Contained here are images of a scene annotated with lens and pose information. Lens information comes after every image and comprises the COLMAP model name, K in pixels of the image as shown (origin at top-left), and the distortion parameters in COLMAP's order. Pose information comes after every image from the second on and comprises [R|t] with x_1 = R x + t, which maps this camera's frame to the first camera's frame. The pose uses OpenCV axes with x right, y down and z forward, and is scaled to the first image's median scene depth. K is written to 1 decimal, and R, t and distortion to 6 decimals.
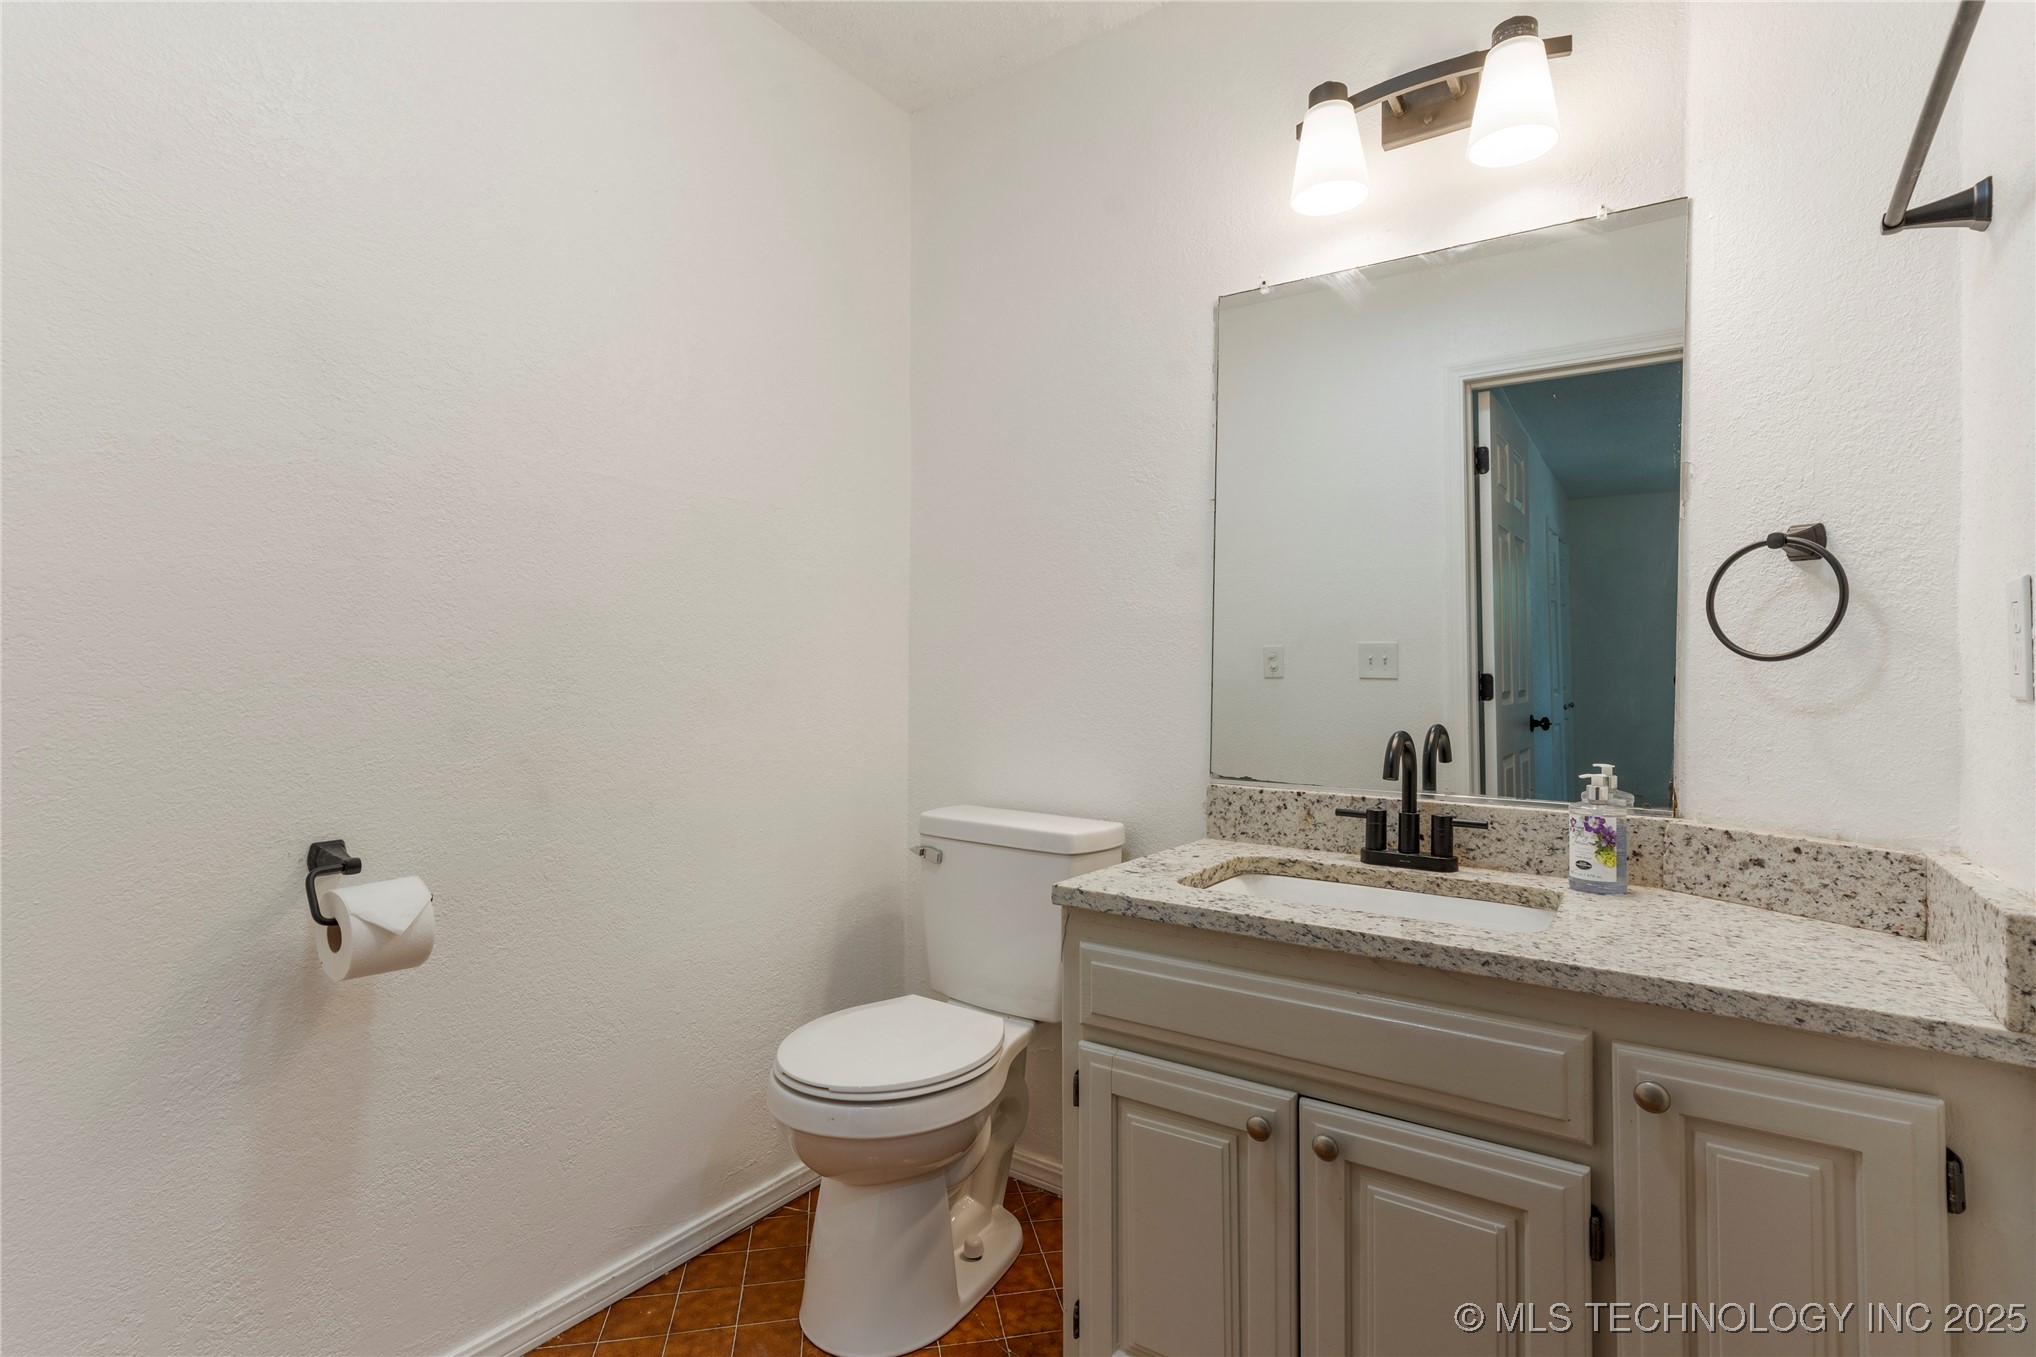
lens RADIAL K [[982.0, 0, 1018.0], [0, 982.0, 678.5], [0, 0, 1]] dist [0.000734, -0.000006]
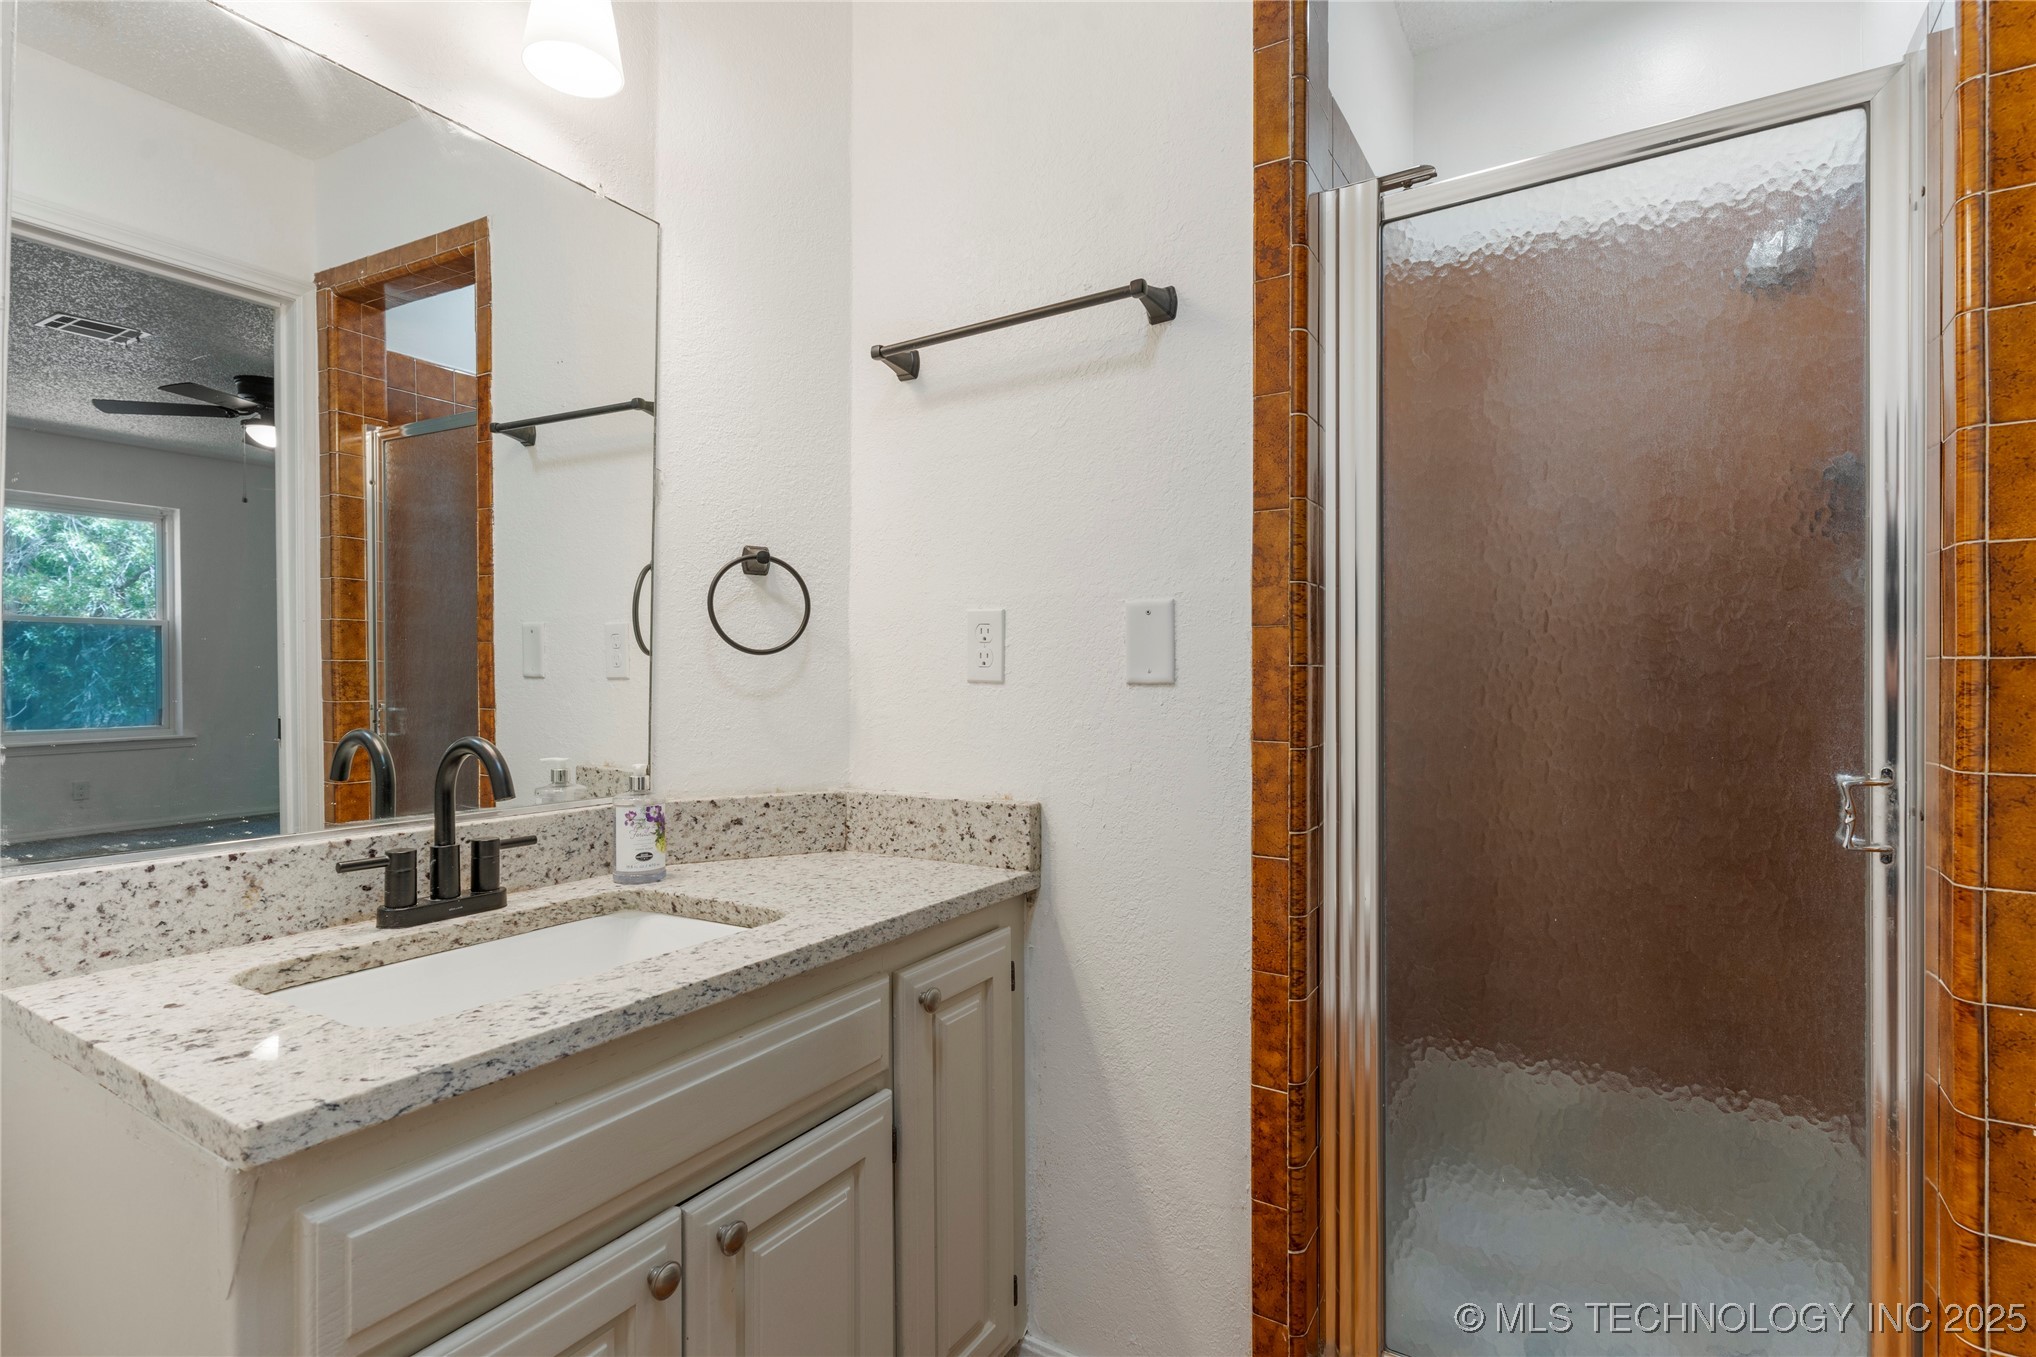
lens RADIAL K [[982.0, 0, 1018.0], [0, 982.0, 678.5], [0, 0, 1]] dist [0.000734, -0.000006]
pose [[-0.061362, -0.009796, 0.998068, -0.469041], [-0.002110, 0.999951, 0.009685, -0.000506], [-0.998113, -0.001512, -0.061380, 0.734510]]
